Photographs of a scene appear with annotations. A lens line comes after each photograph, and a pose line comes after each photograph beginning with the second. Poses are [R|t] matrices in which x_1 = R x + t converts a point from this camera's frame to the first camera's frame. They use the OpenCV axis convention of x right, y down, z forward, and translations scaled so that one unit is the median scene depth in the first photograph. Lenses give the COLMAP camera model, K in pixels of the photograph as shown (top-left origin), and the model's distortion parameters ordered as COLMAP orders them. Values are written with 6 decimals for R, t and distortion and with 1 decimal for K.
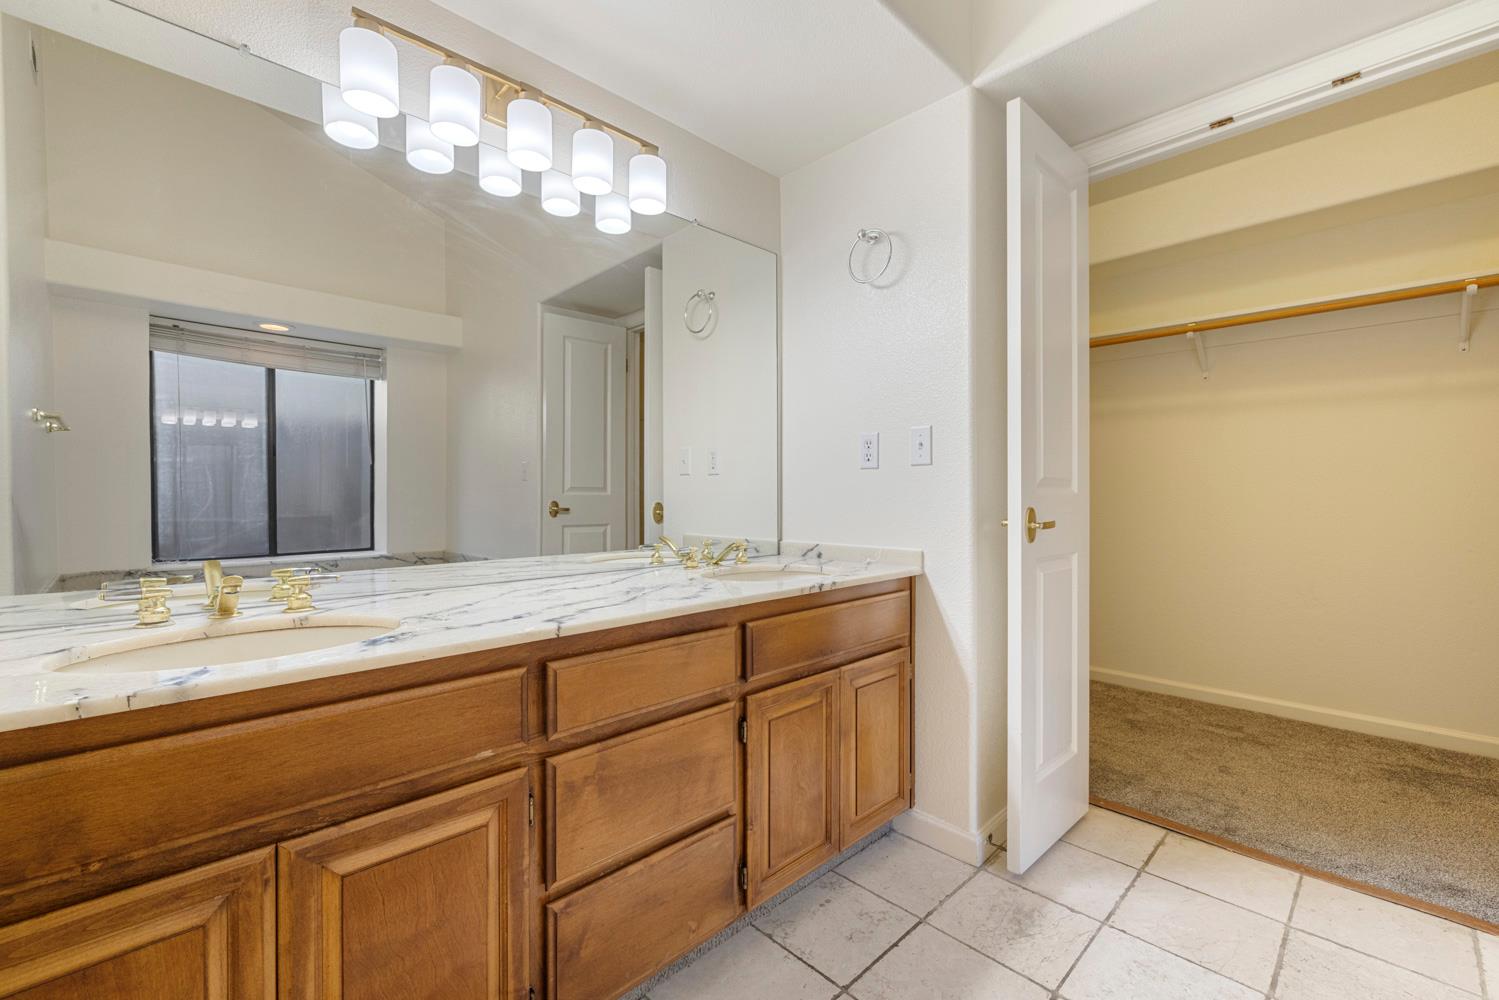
lens RADIAL K [[631.3, 0, 749.5], [0, 631.3, 500.0], [0, 0, 1]] dist [-0.000285, -0.000222]
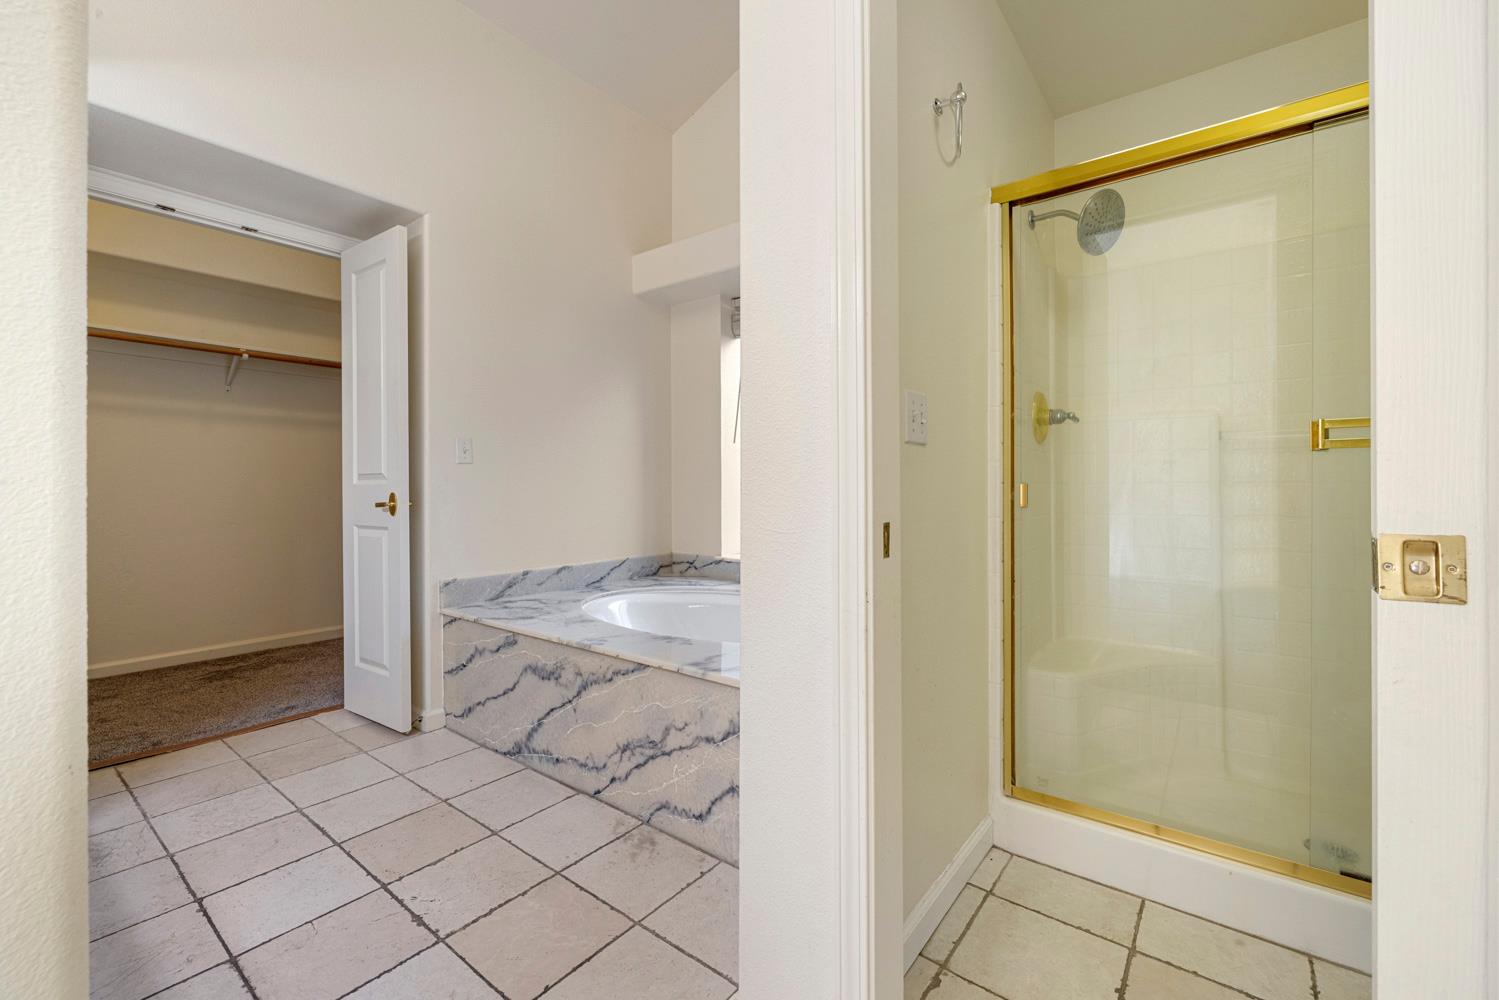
lens RADIAL K [[631.3, 0, 748.3], [0, 631.3, 492.6], [0, 0, 1]] dist [0.000429, -0.000501]
pose [[-0.141982, -0.009543, 0.989823, -0.745763], [0.011120, 0.999875, 0.011235, 0.006175], [-0.989807, 0.012602, -0.141859, -0.029318]]
